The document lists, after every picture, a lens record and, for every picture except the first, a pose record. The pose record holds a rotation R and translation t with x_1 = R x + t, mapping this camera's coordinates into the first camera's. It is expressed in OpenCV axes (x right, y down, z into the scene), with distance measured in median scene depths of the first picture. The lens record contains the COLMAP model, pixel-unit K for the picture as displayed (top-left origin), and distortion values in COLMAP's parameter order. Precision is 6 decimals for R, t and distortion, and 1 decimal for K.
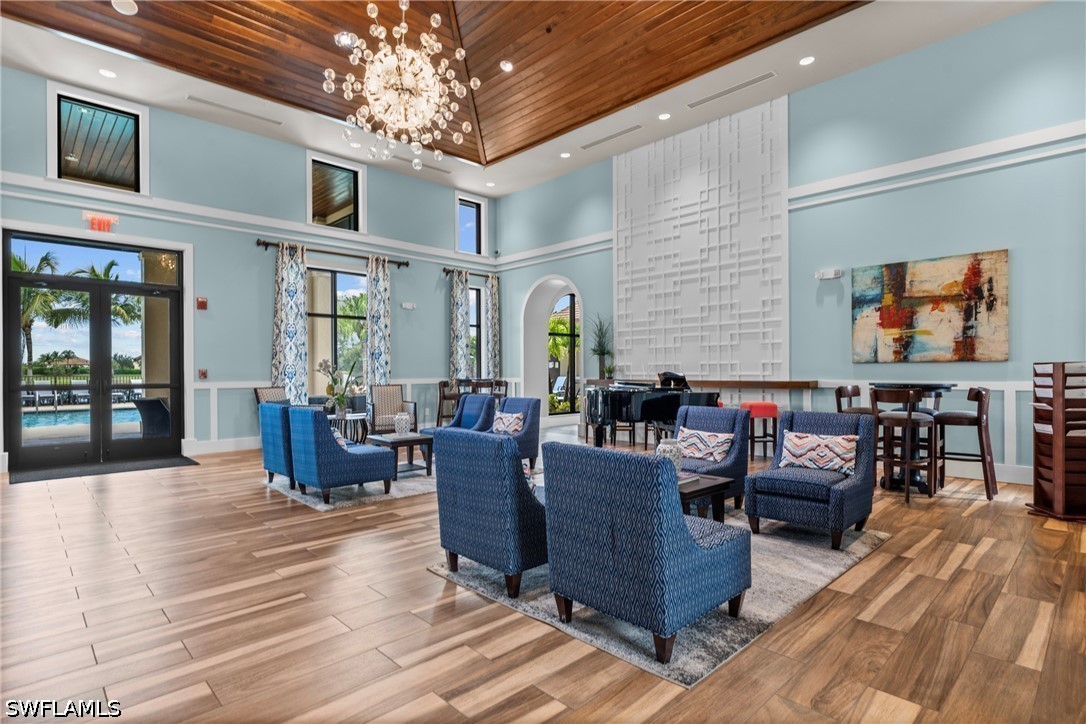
lens RADIAL K [[555.7, 0, 544.3], [0, 555.7, 369.3], [0, 0, 1]] dist [0.000538, -0.000150]
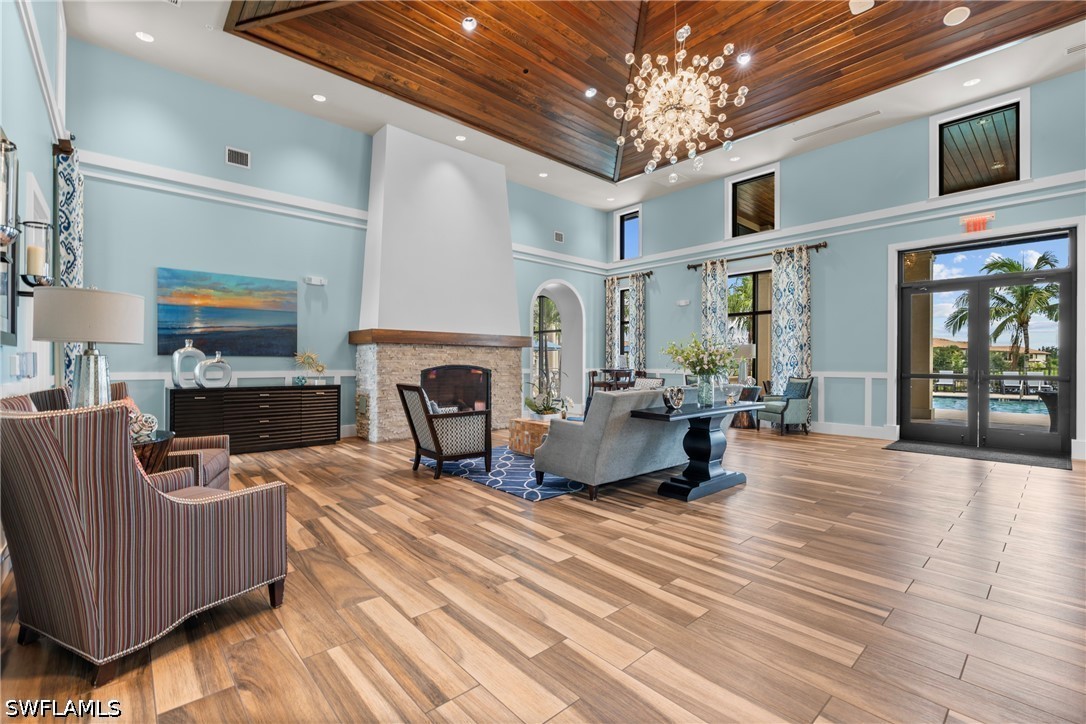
lens RADIAL K [[473.7, 0, 544.3], [0, 473.7, 362.5], [0, 0, 1]] dist [-0.003274, -0.000315]
pose [[-0.029886, 0.002241, -0.999551, 0.133311], [-0.000522, 0.999997, 0.002258, 0.002128], [0.999553, 0.000589, -0.029885, 0.194219]]
